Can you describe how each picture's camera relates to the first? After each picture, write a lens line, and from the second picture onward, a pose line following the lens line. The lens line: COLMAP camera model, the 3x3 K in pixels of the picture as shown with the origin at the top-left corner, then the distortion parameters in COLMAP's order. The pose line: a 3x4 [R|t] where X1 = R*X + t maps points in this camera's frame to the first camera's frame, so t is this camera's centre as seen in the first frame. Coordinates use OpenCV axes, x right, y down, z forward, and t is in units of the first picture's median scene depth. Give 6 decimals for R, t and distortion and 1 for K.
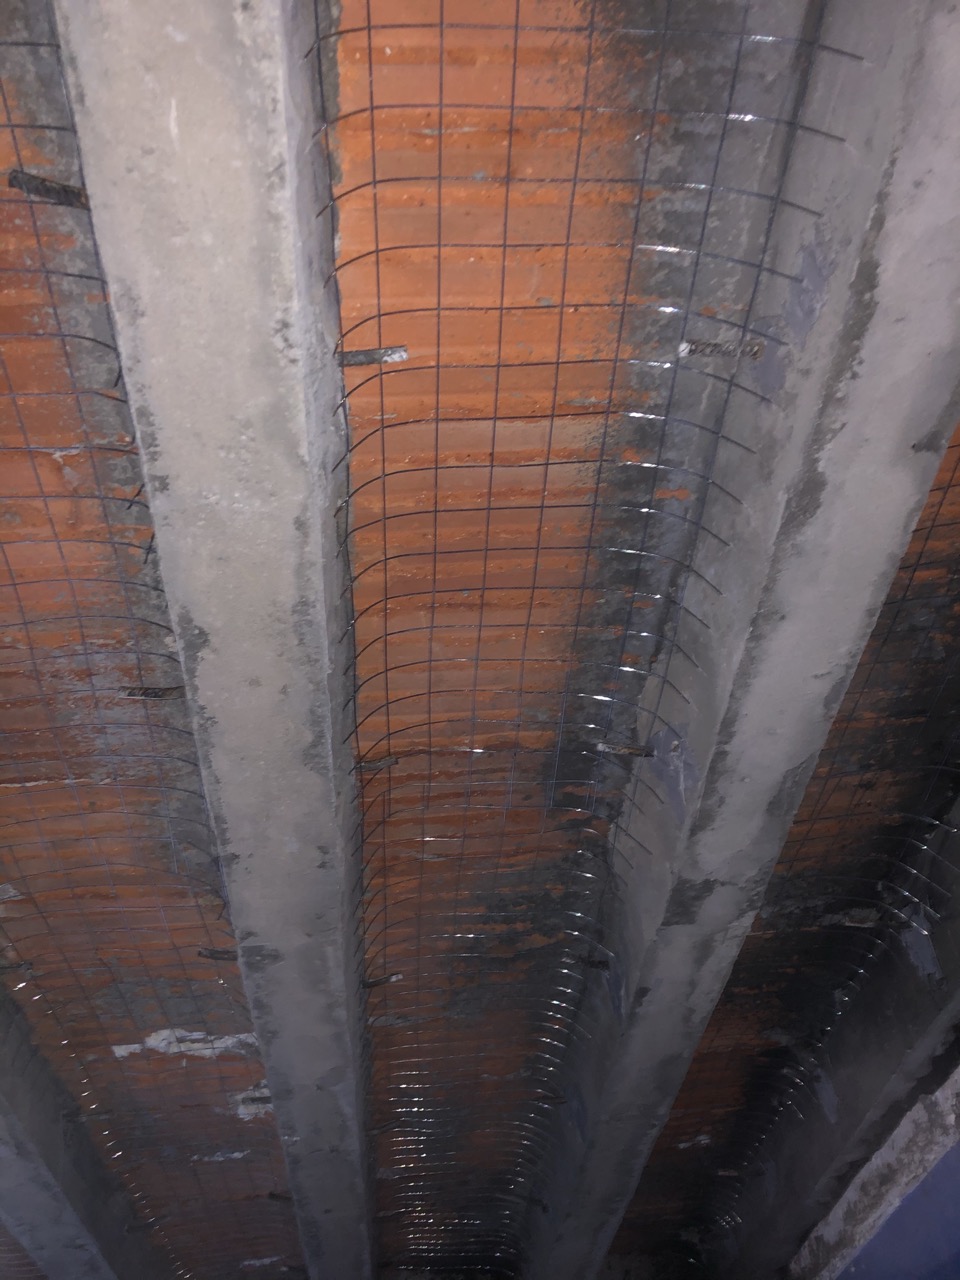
lens RADIAL K [[1050.0, 0, 430.9], [0, 1050.0, 631.1], [0, 0, 1]] dist [0.055534, -0.050499]
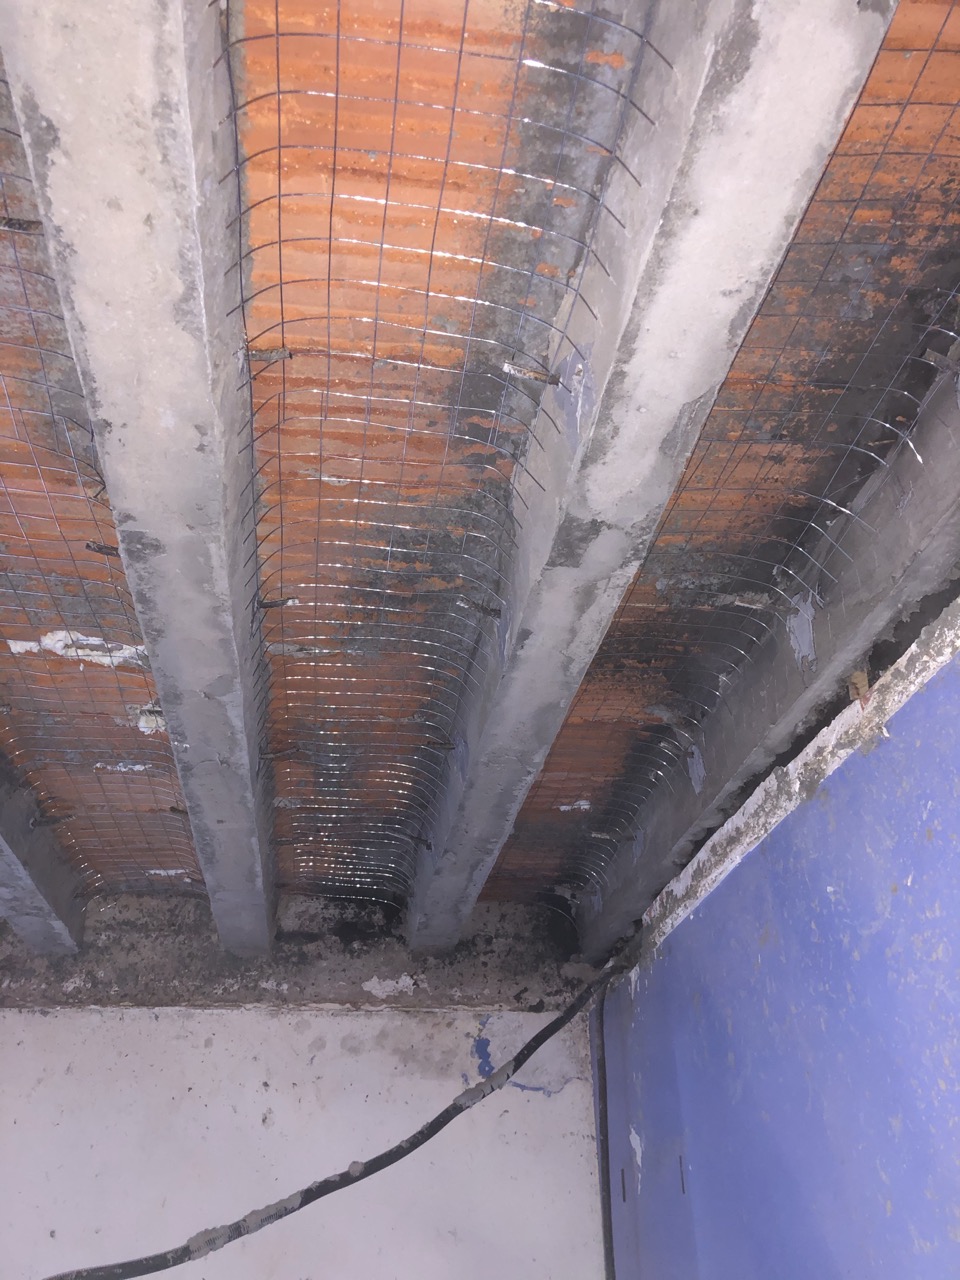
lens RADIAL K [[1050.0, 0, 481.9], [0, 1050.0, 642.1], [0, 0, 1]] dist [0.055534, -0.050499]
pose [[0.991556, 0.113943, 0.061914, 0.104186], [-0.125333, 0.964604, 0.232015, 0.126243], [-0.033286, -0.237816, 0.970740, 0.008124]]
